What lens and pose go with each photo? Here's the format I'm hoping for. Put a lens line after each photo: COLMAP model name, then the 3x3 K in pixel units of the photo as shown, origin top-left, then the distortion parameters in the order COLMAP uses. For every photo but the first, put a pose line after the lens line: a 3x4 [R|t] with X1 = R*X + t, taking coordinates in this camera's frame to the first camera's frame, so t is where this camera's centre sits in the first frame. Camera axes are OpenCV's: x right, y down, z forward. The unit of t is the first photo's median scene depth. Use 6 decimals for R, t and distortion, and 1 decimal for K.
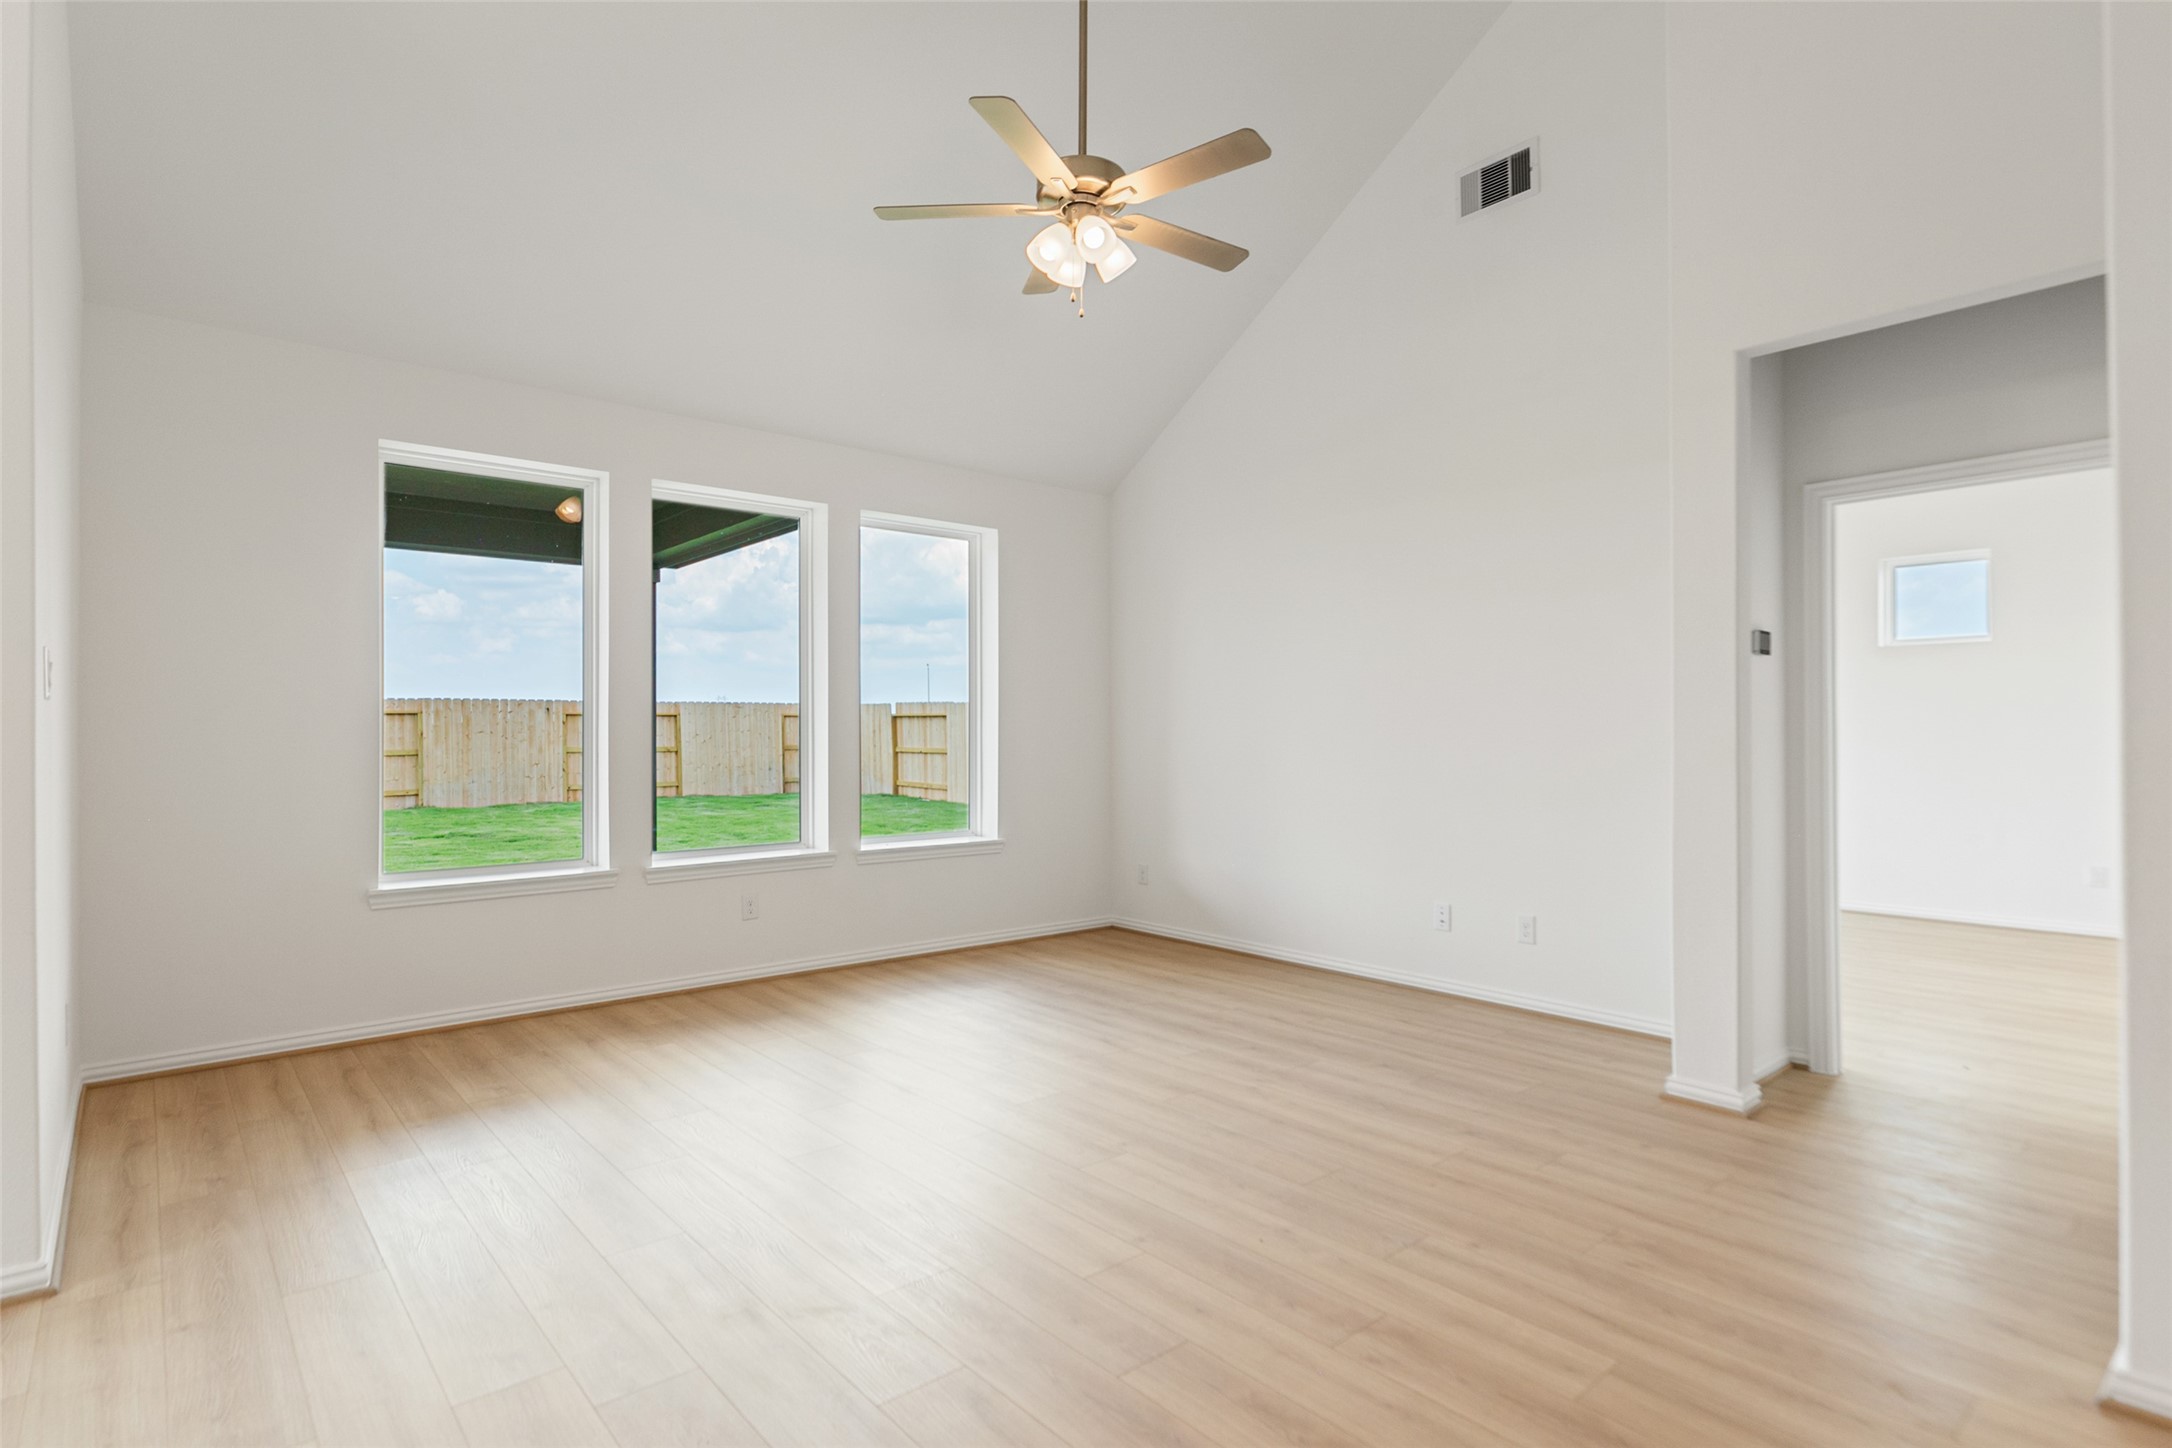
lens RADIAL K [[1052.9, 0, 1086.0], [0, 1052.9, 724.0], [0, 0, 1]] dist [-0.000225, -0.000037]
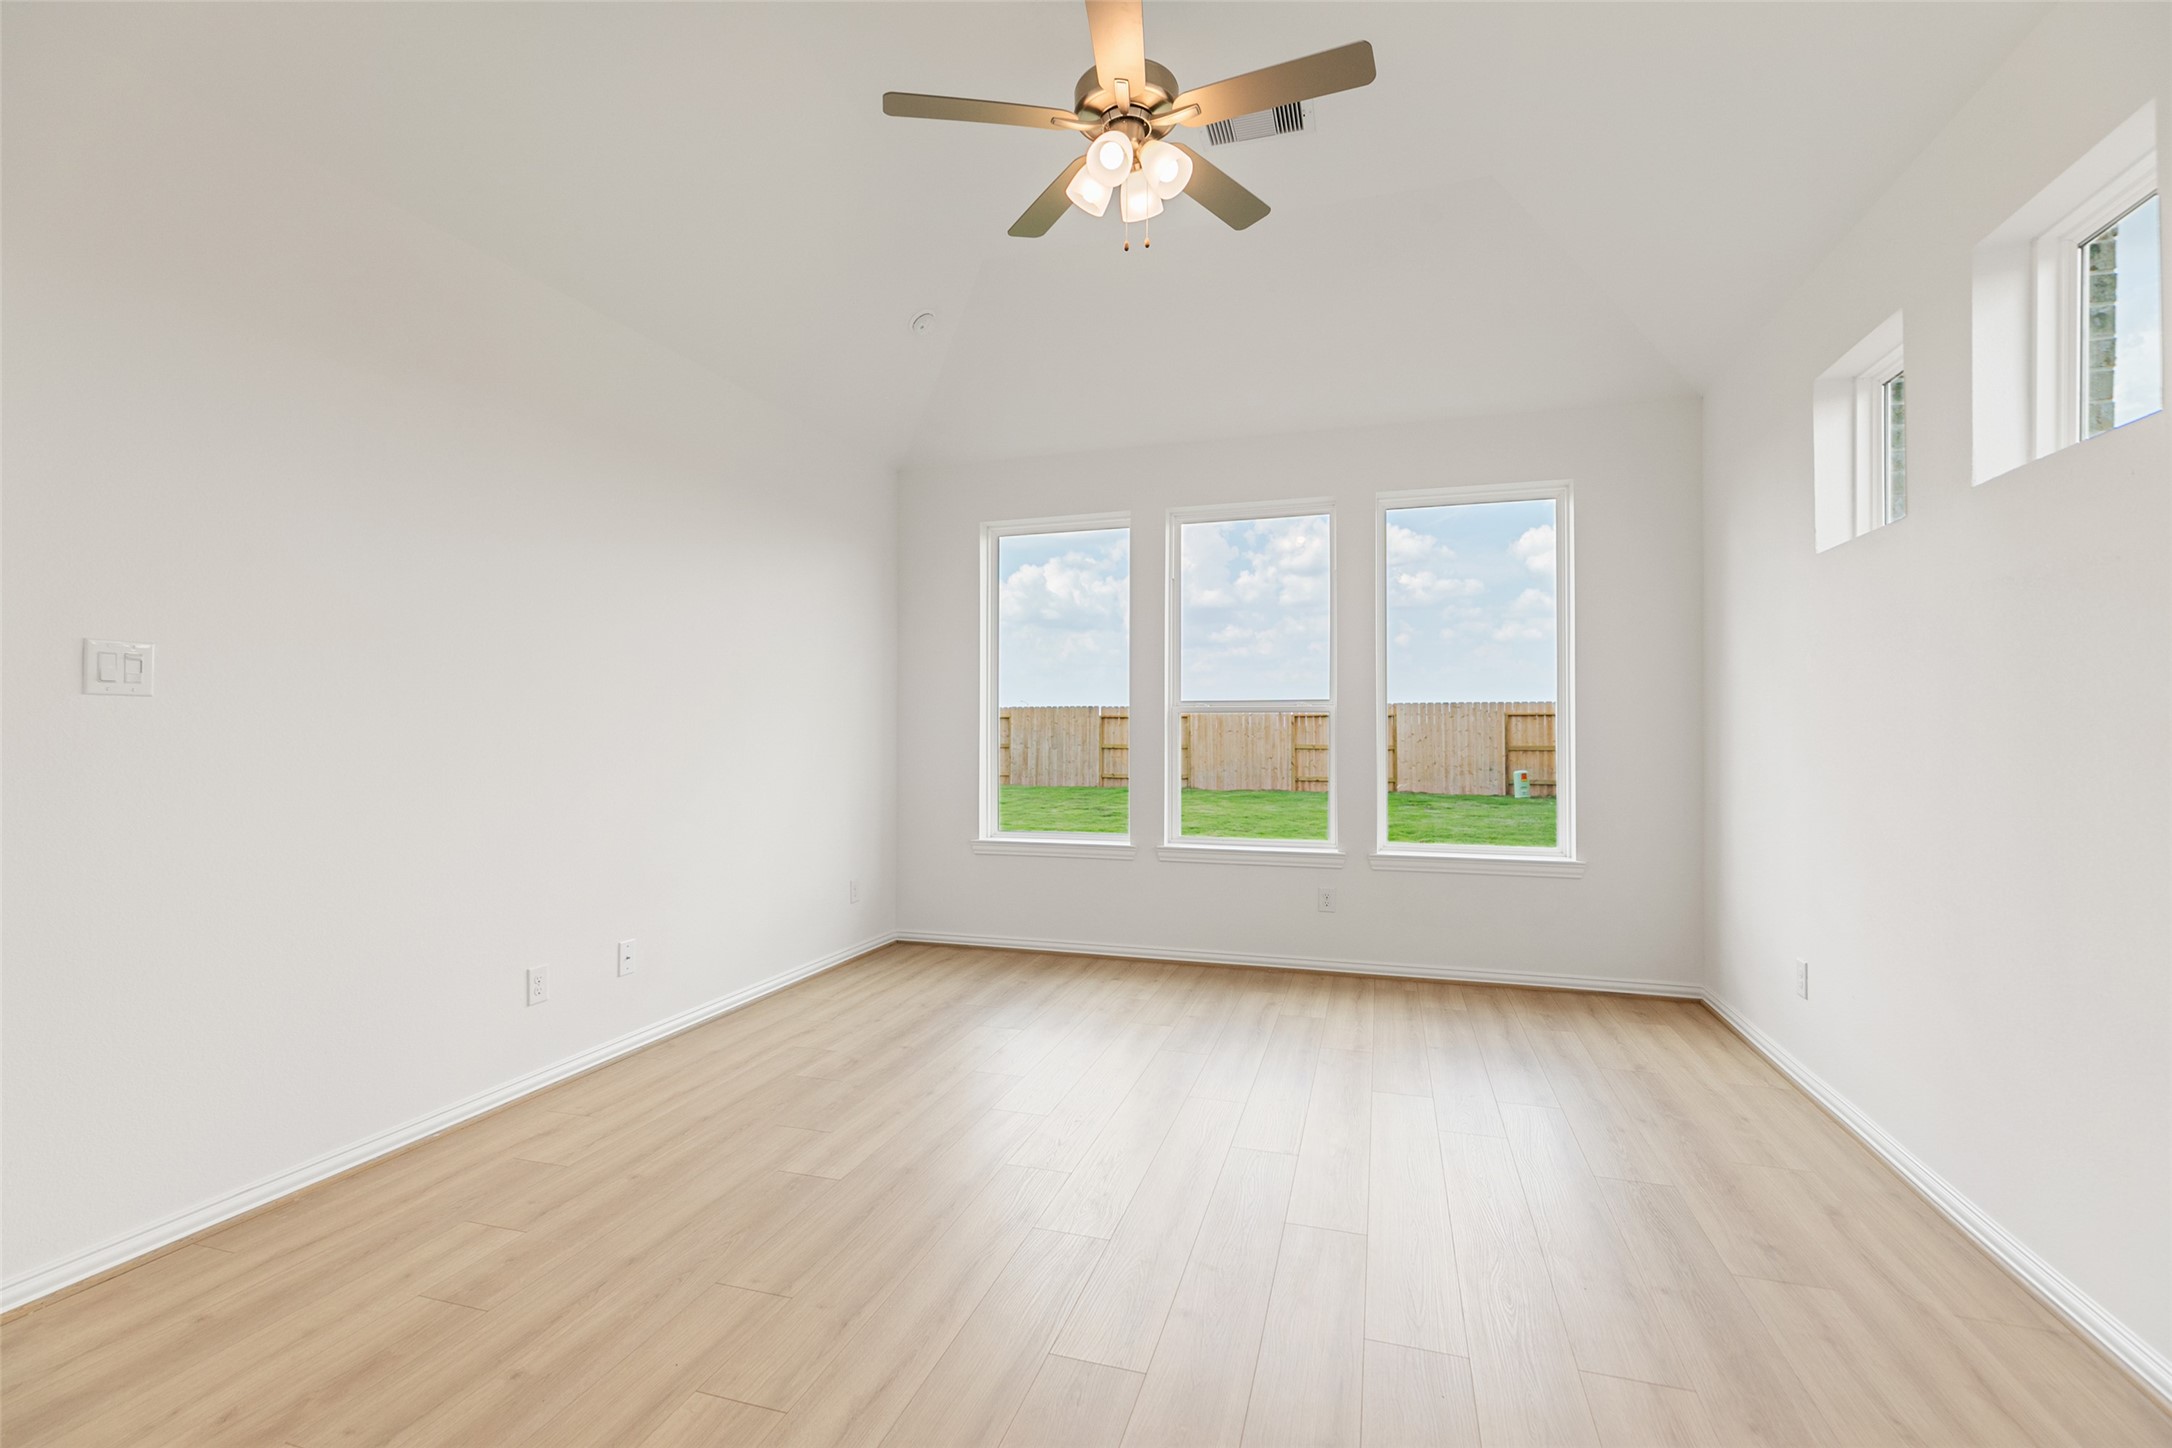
lens RADIAL K [[978.7, 0, 1079.8], [0, 978.7, 730.5], [0, 0, 1]] dist [-0.000394, 0.000070]
pose [[0.506373, 0.001489, -0.862313, 0.655863], [0.004709, 0.999979, 0.004492, 0.001260], [0.862302, -0.006336, 0.506355, 0.482479]]
